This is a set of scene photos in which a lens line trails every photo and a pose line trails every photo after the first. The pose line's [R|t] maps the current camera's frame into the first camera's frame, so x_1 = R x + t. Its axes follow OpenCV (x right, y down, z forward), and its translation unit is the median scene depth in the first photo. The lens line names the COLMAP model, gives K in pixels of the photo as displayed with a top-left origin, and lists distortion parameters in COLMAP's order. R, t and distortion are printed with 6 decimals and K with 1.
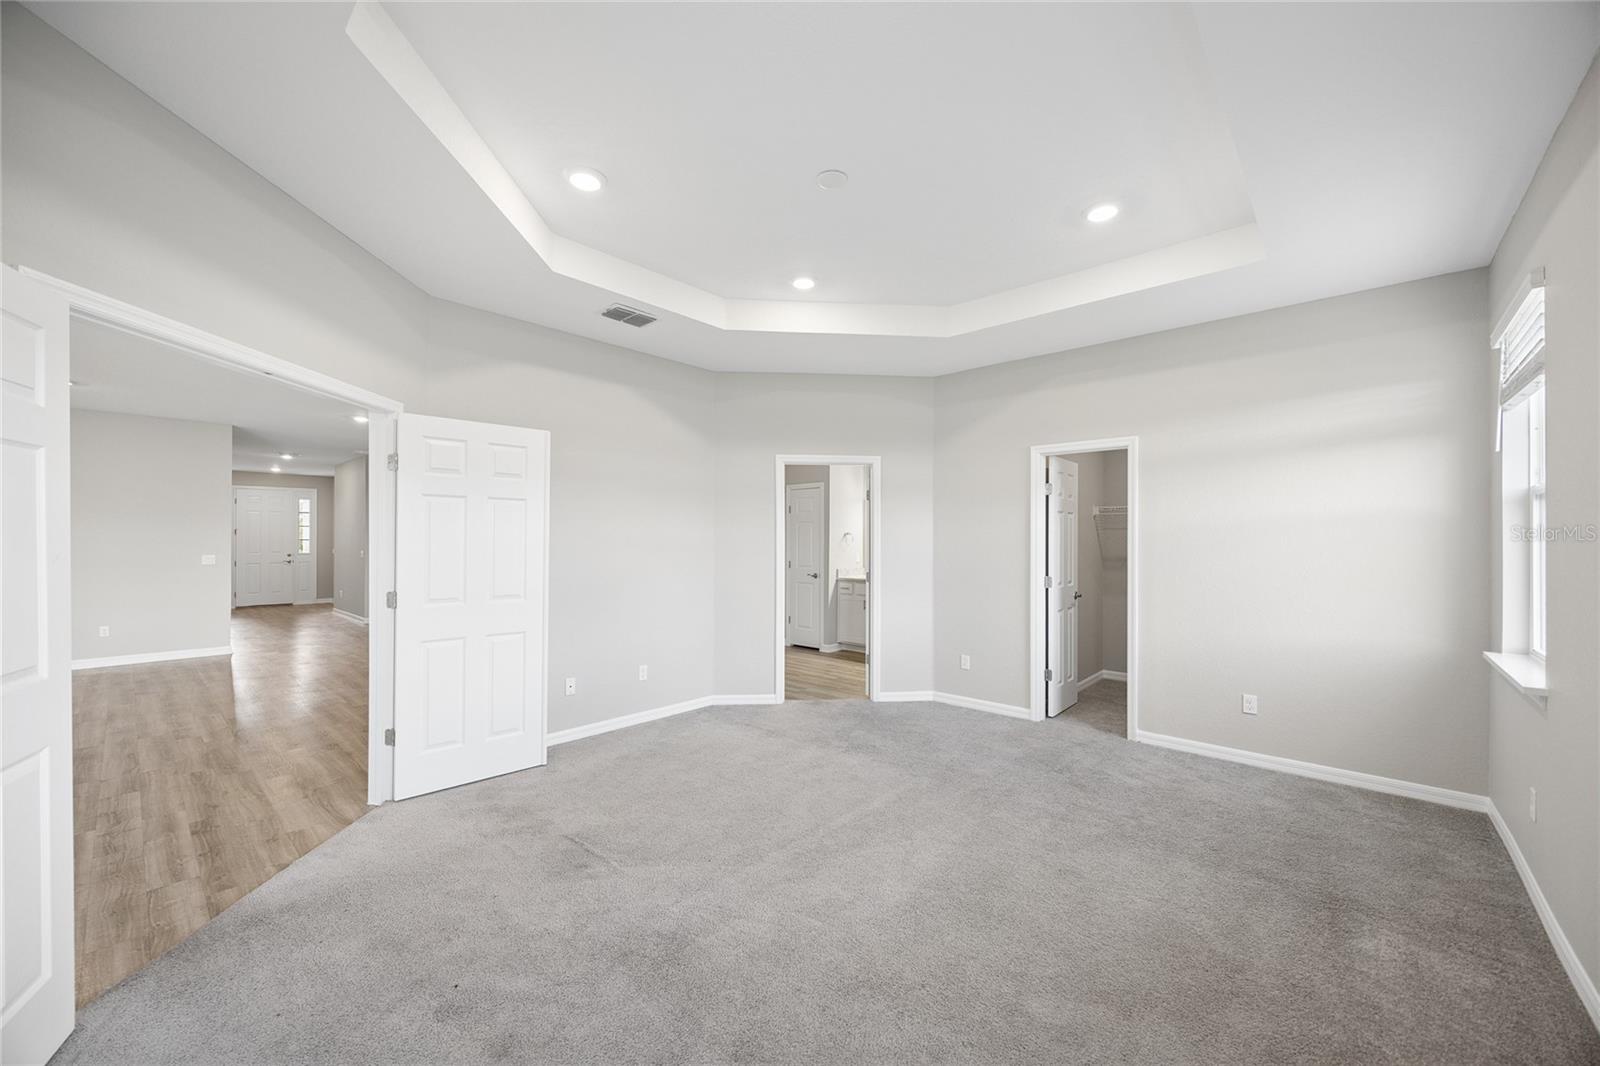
lens RADIAL K [[616.5, 0, 798.5], [0, 616.5, 537.4], [0, 0, 1]] dist [-0.001422, -0.000546]
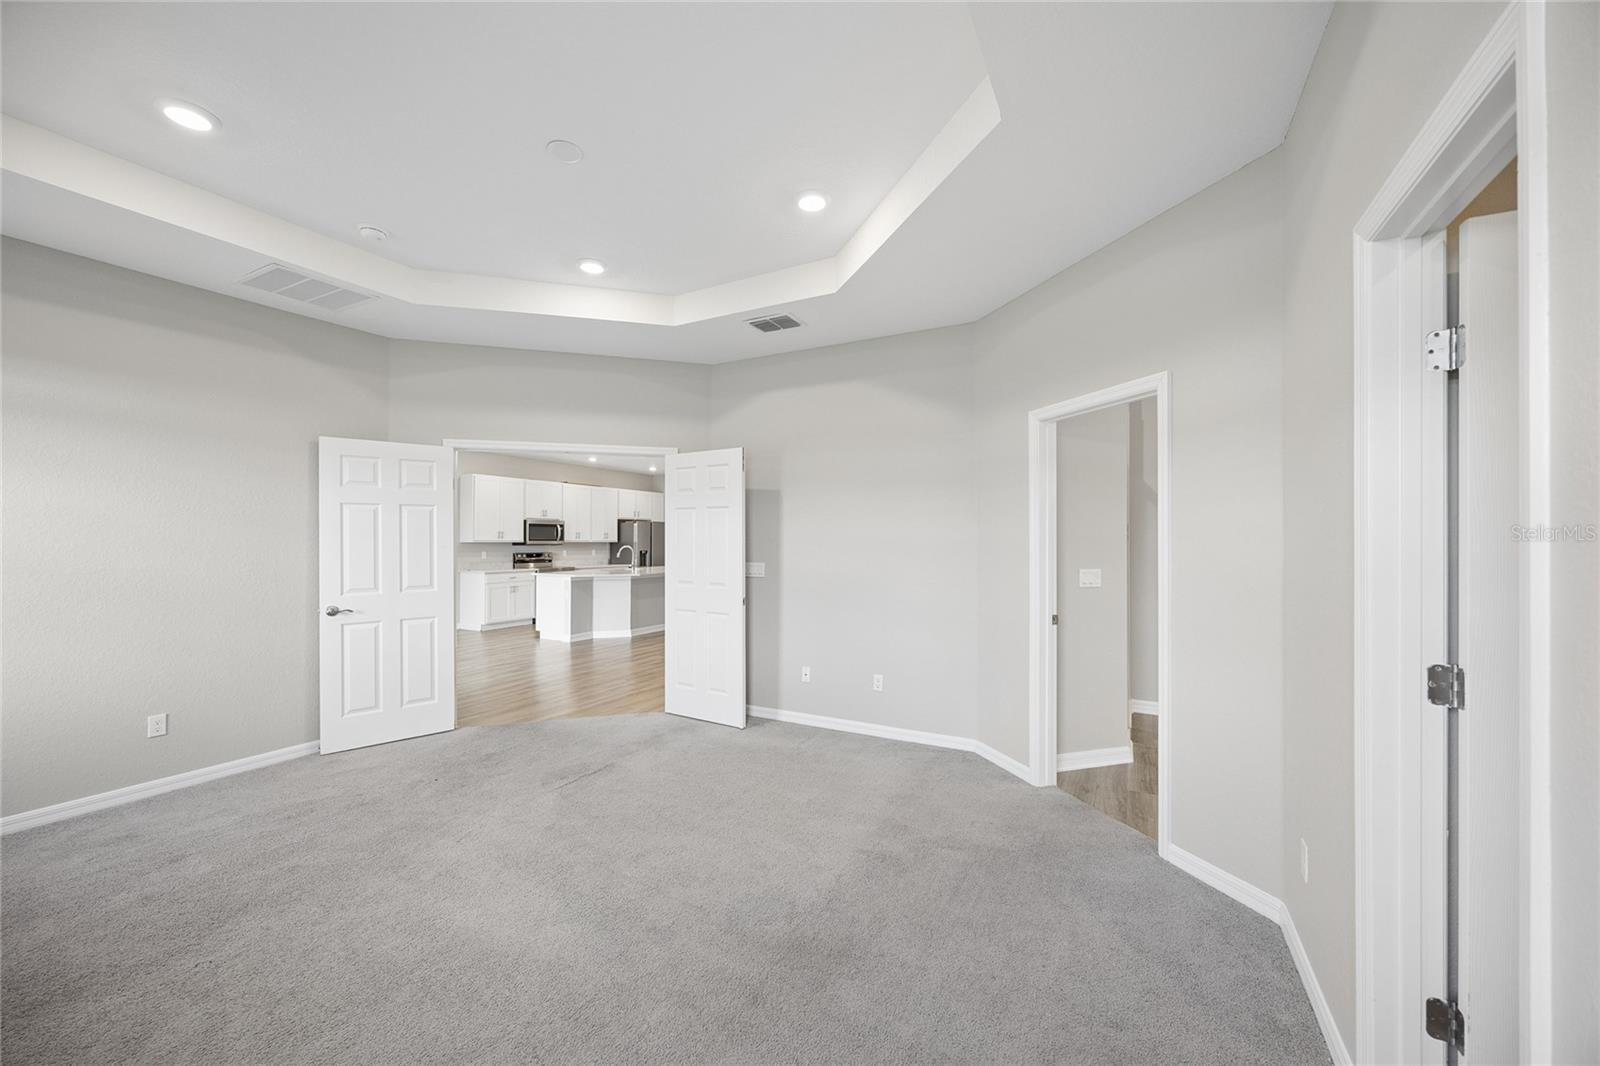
lens RADIAL K [[616.5, 0, 800.5], [0, 616.5, 535.2], [0, 0, 1]] dist [-0.001422, -0.000546]
pose [[0.234768, -0.007161, -0.972025, 0.732398], [0.007539, 0.999956, -0.005546, 0.003089], [0.972022, -0.006026, 0.234812, 0.790207]]
